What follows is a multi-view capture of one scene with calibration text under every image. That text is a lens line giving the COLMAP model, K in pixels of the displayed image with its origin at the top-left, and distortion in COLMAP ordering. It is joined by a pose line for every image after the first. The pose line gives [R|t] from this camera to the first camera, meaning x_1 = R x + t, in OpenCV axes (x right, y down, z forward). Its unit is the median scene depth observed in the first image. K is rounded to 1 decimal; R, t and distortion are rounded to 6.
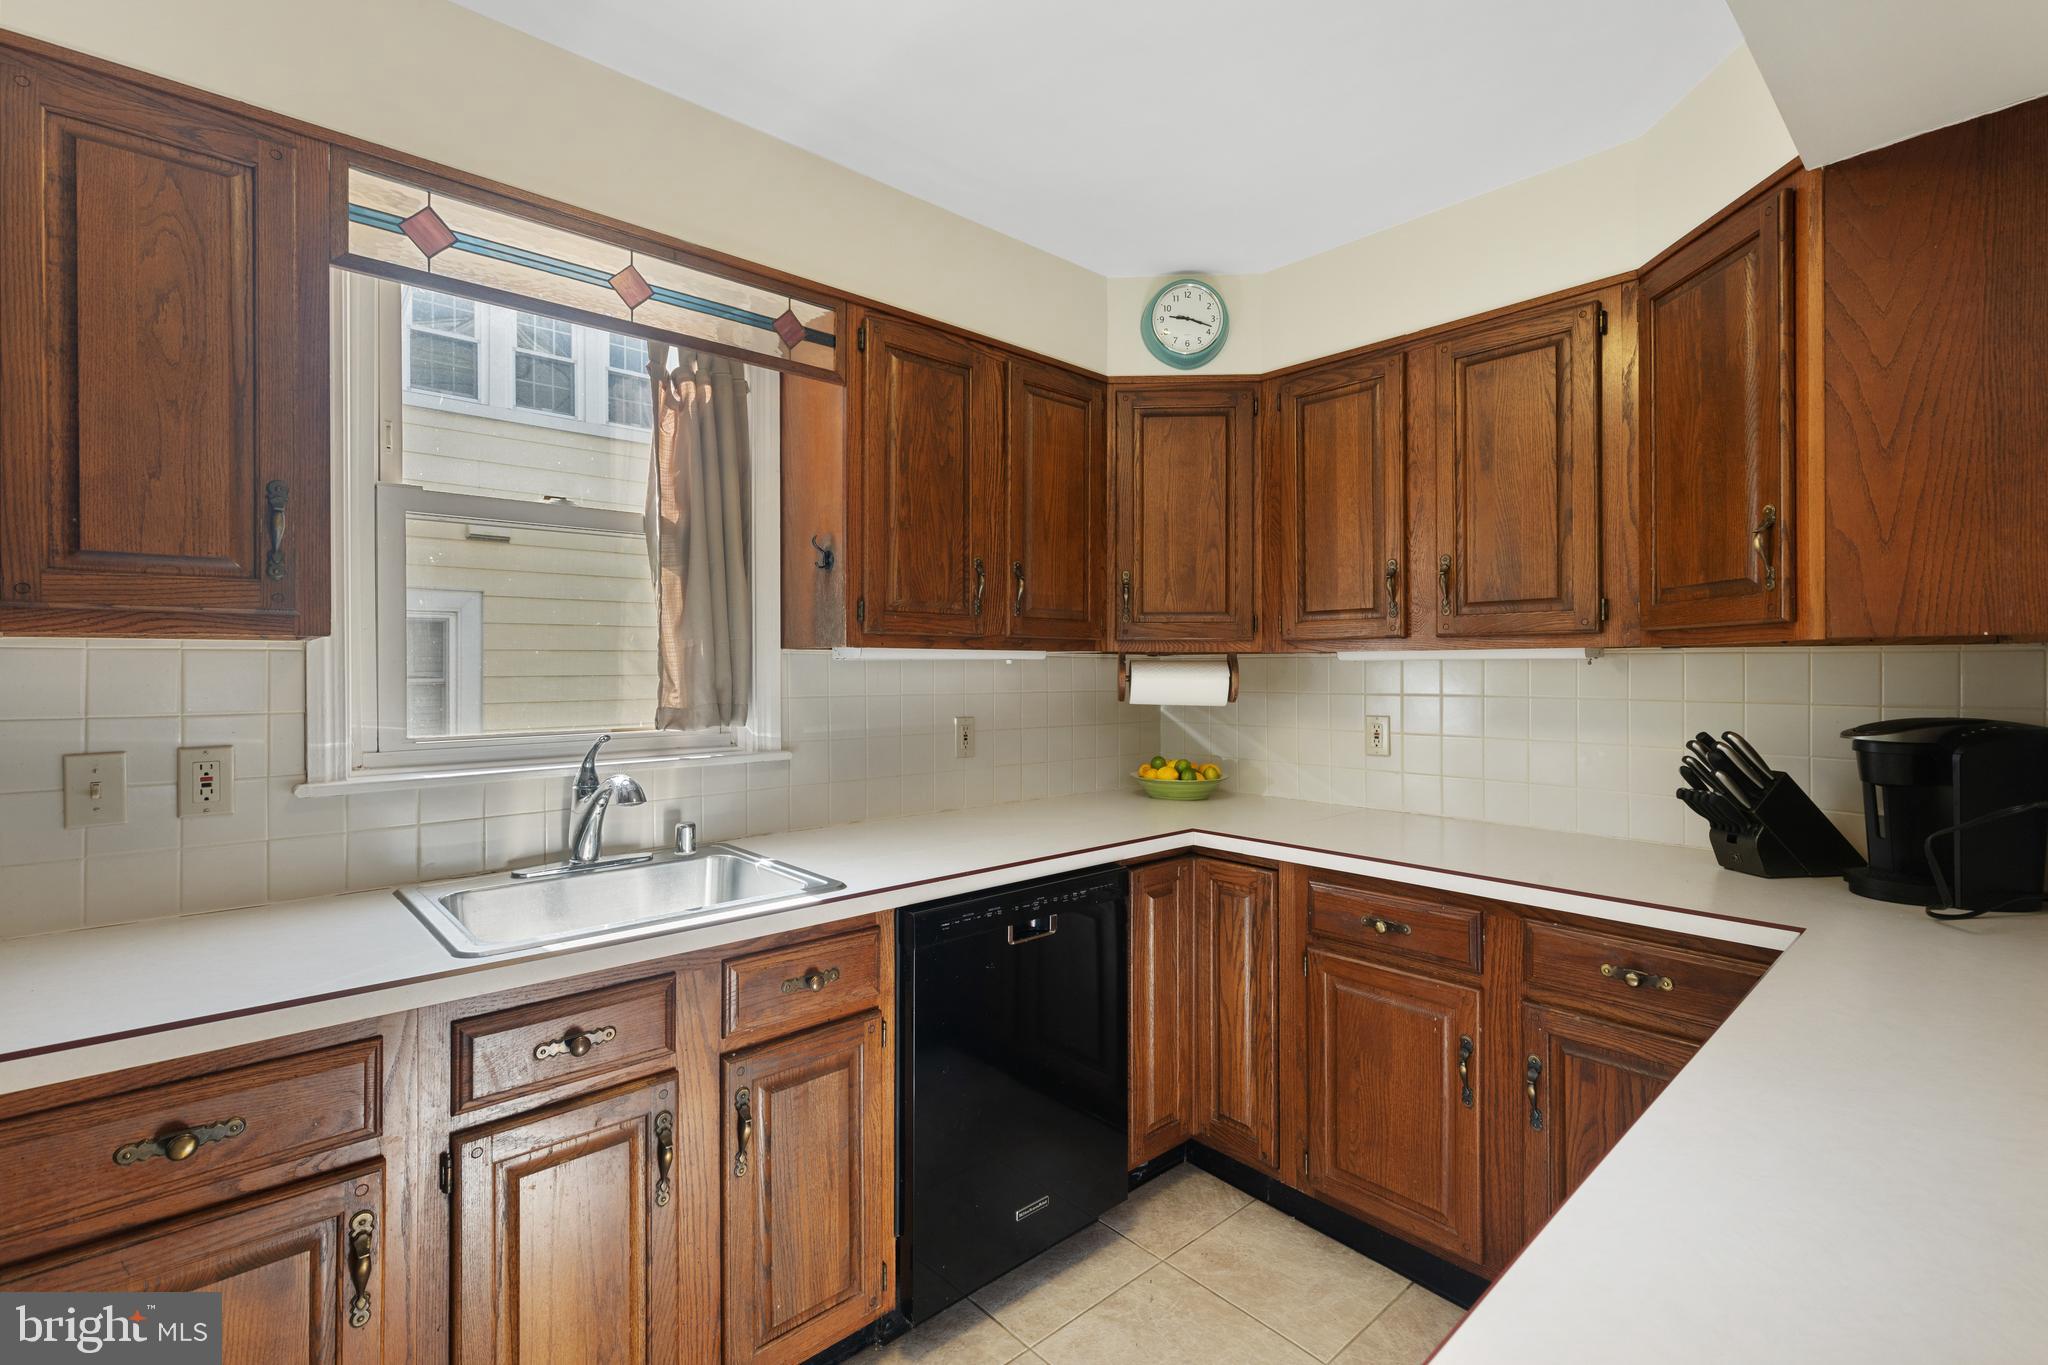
lens RADIAL K [[923.7, 0, 1028.4], [0, 923.7, 667.8], [0, 0, 1]] dist [0.005061, 0.000022]
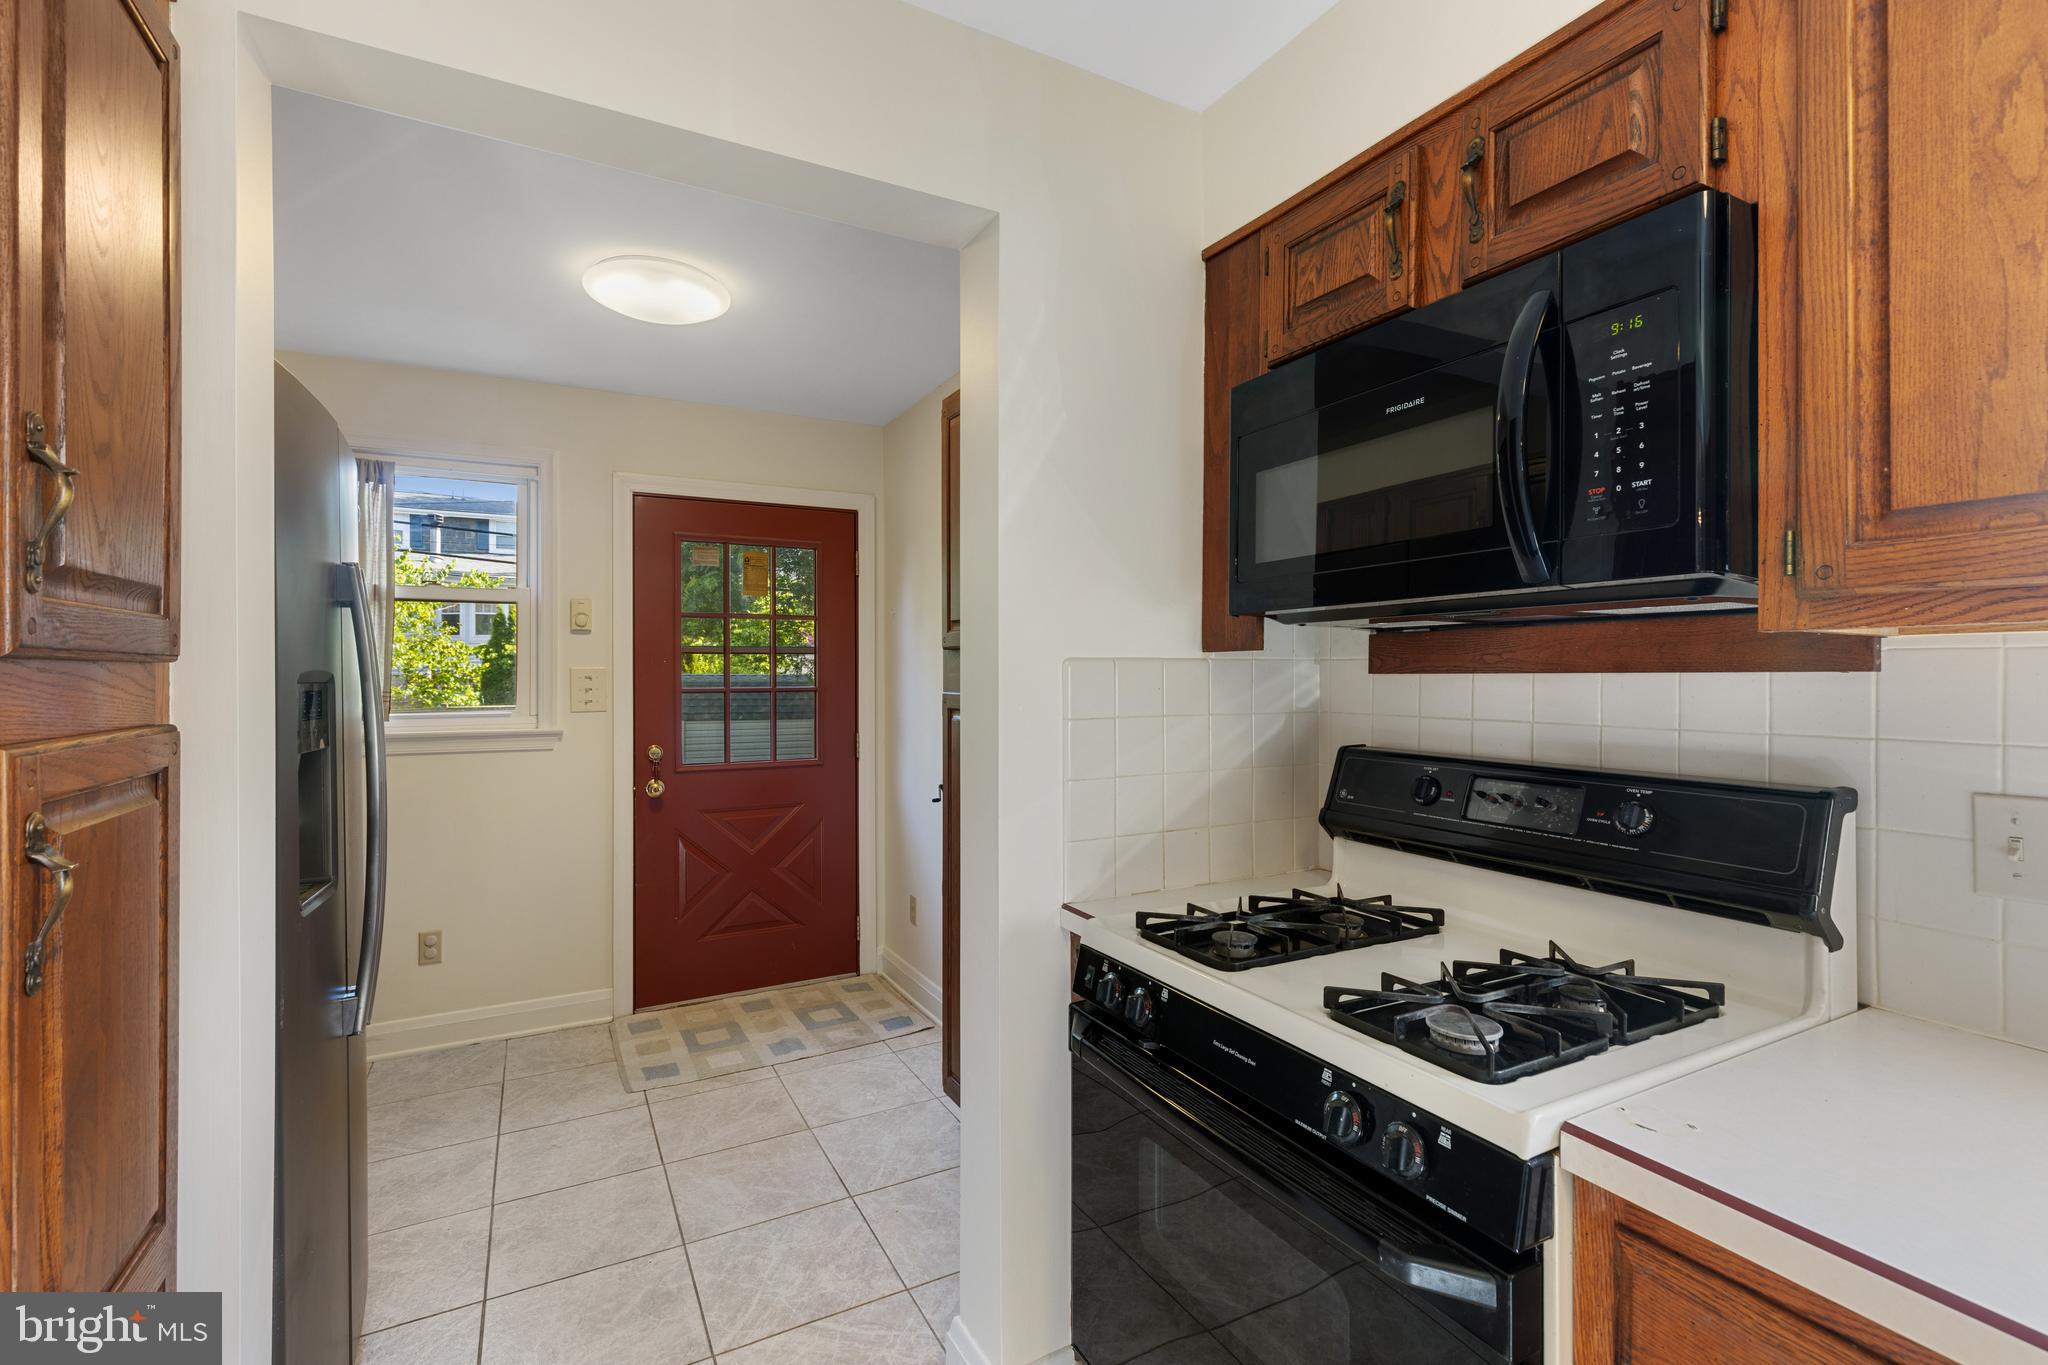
lens RADIAL K [[923.7, 0, 1028.4], [0, 923.7, 667.8], [0, 0, 1]] dist [0.005061, 0.000022]
pose [[-0.245913, -0.001855, -0.969290, -0.112573], [0.002305, 0.999994, -0.002499, -0.003784], [0.969289, -0.002848, -0.245907, 0.357870]]
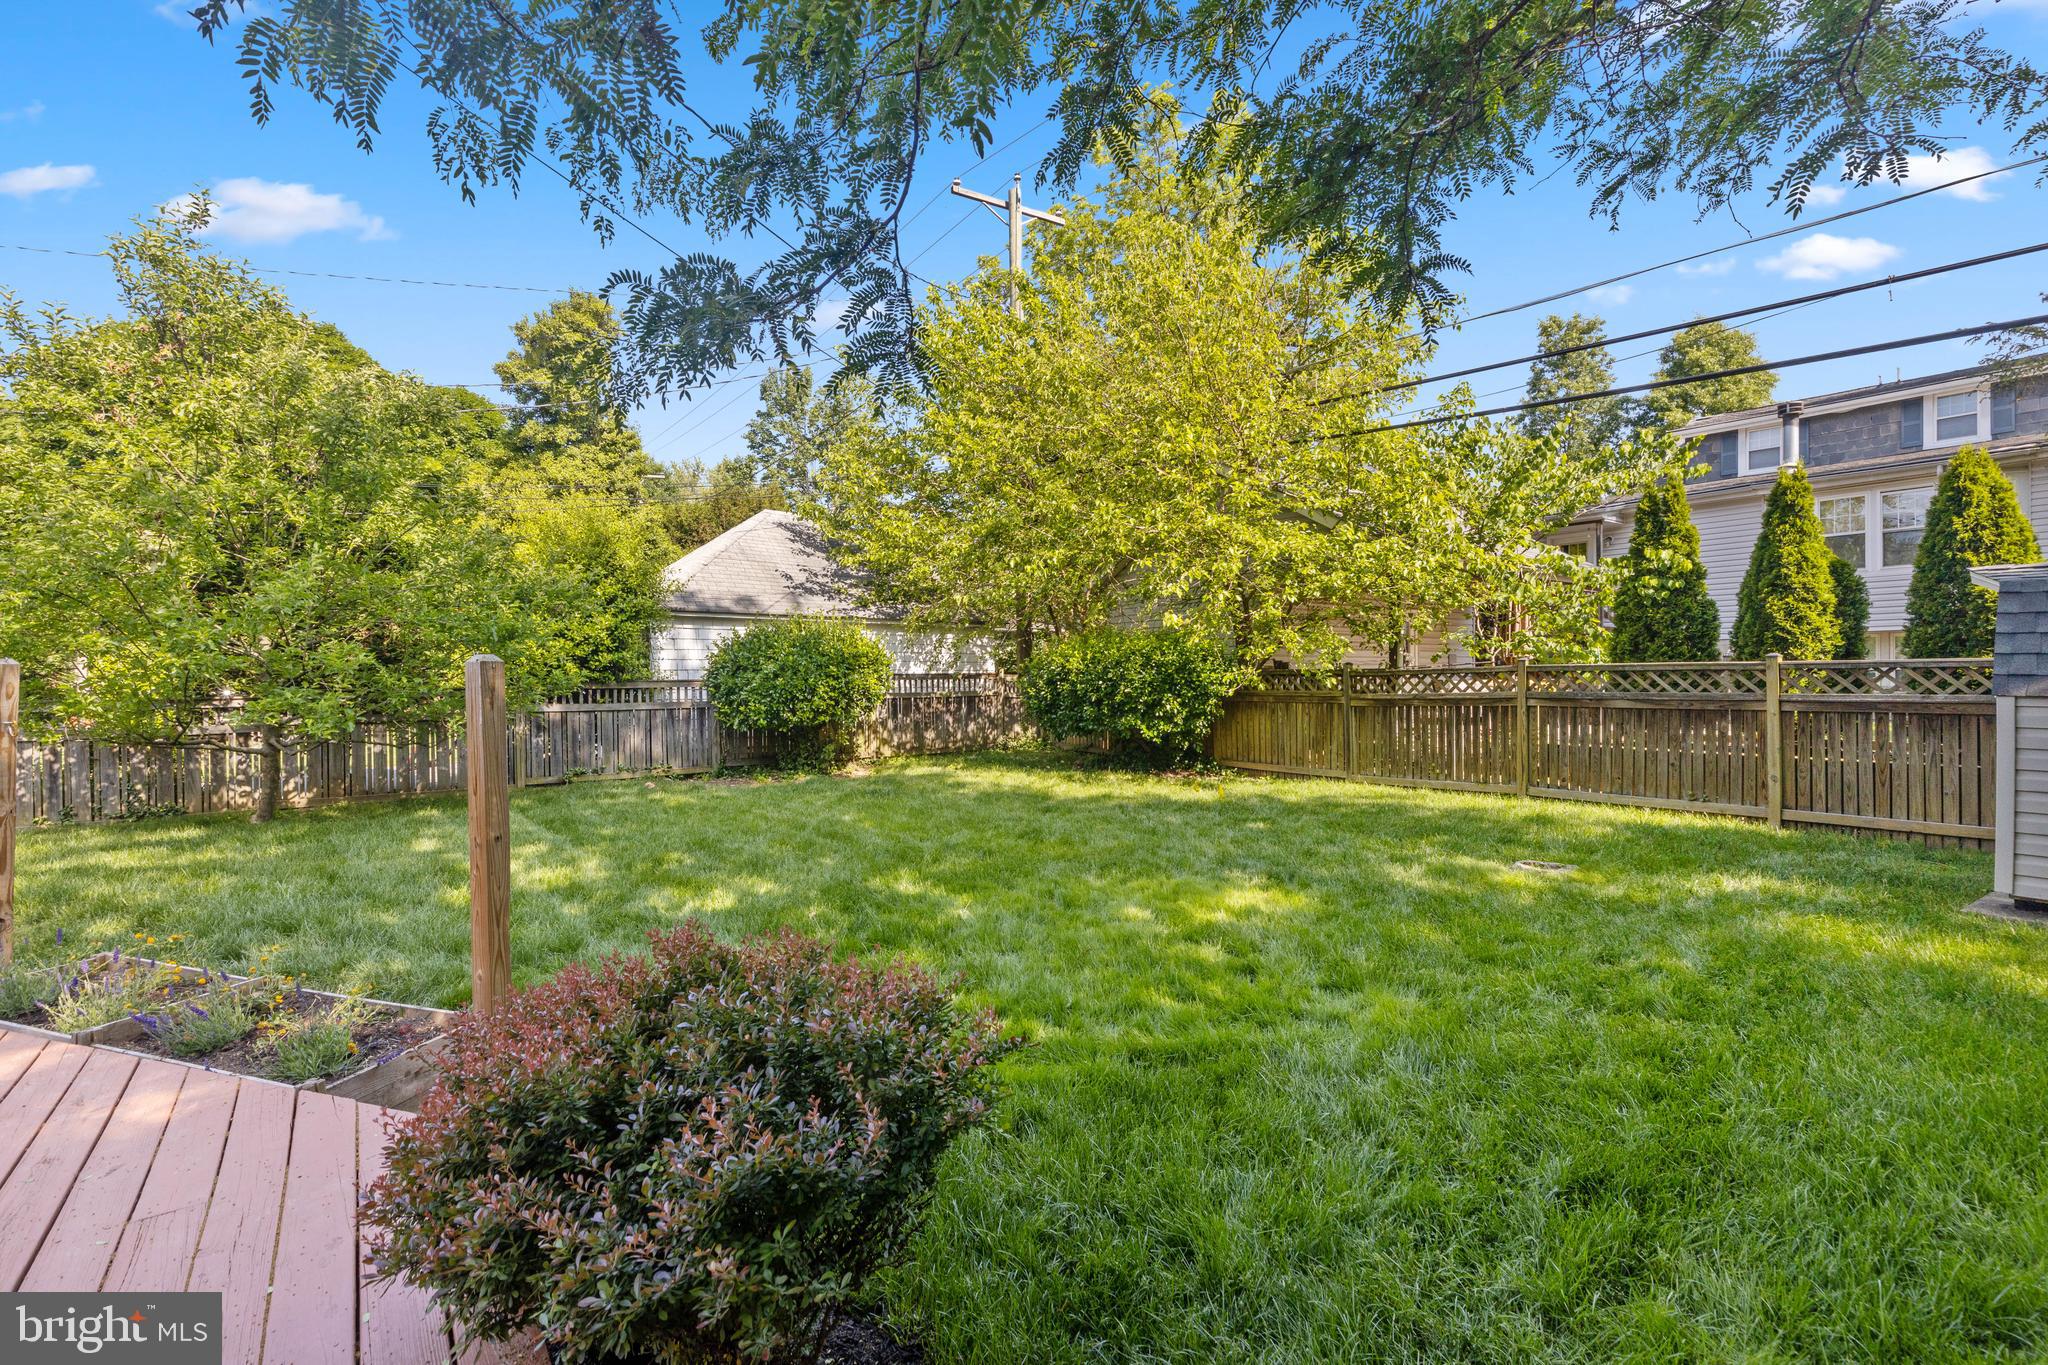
lens RADIAL K [[923.7, 0, 1028.4], [0, 923.7, 667.8], [0, 0, 1]] dist [0.005061, 0.000022]
pose [[-0.994115, 0.003581, 0.108275, -6.000887], [0.002705, 0.999962, -0.008239, 0.465978], [-0.108300, -0.007898, -0.994087, -2.126611]]
